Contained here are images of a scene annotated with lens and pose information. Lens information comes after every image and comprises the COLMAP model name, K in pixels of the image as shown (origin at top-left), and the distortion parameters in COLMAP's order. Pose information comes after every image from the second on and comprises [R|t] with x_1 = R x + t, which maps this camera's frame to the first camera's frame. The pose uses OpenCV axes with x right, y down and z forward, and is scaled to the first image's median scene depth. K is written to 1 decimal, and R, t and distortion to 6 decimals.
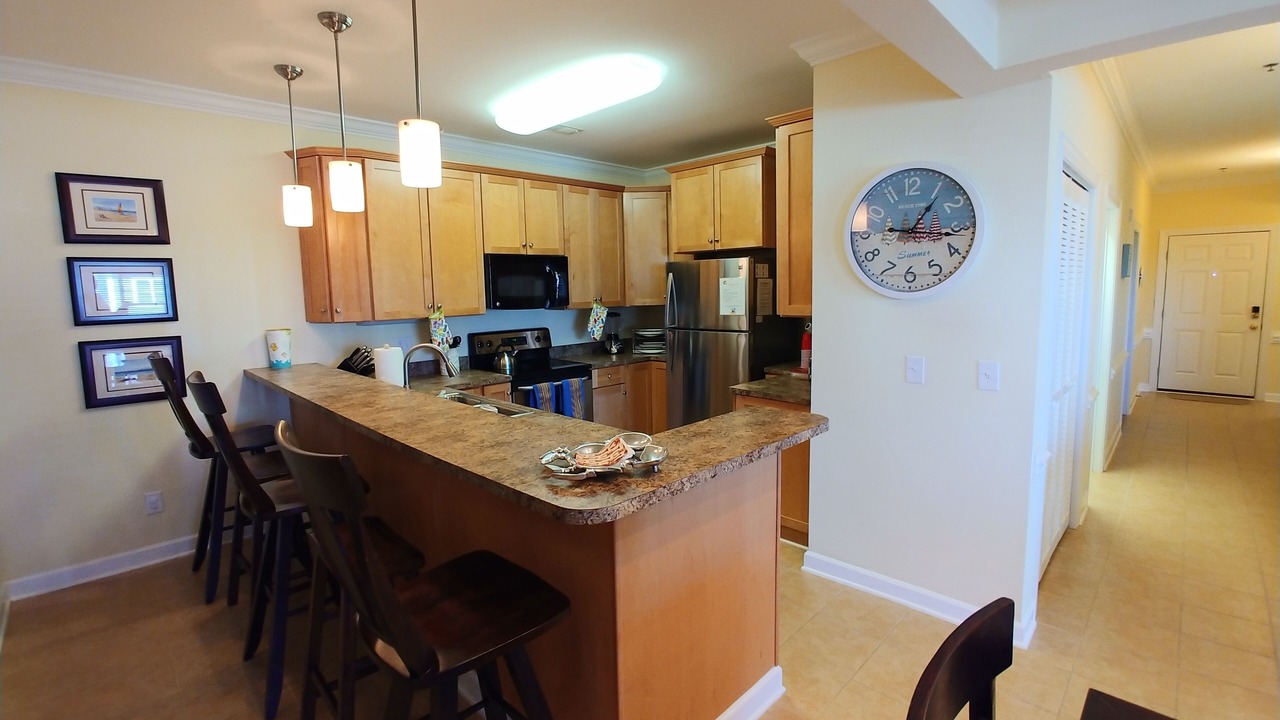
lens RADIAL K [[564.4, 0, 638.6], [0, 564.4, 343.1], [0, 0, 1]] dist [-0.052966, -0.000011]
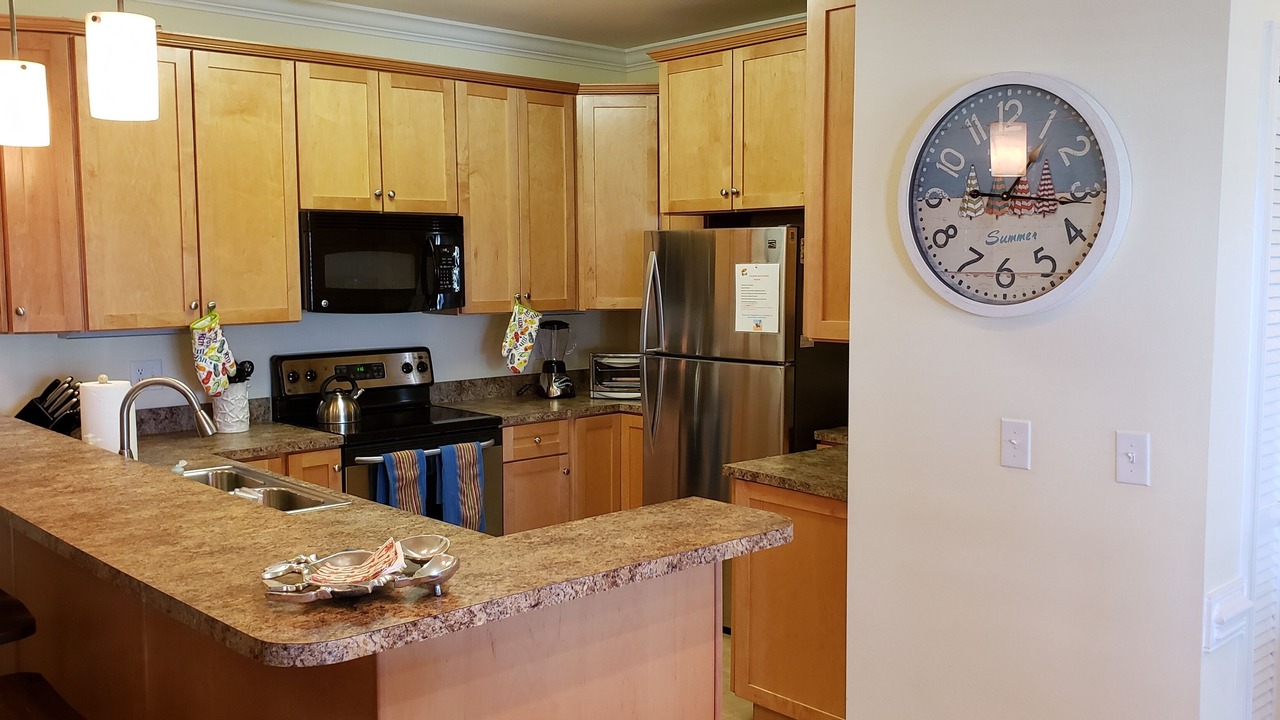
lens RADIAL K [[1129.8, 0, 640.0], [0, 1129.8, 360.0], [0, 0, 1]] dist [0.086823, -0.266239]
pose [[0.999383, 0.020313, -0.028647, 0.092028], [-0.020657, 0.999717, -0.011758, -0.008757], [0.028400, 0.012343, 0.999520, -0.090375]]
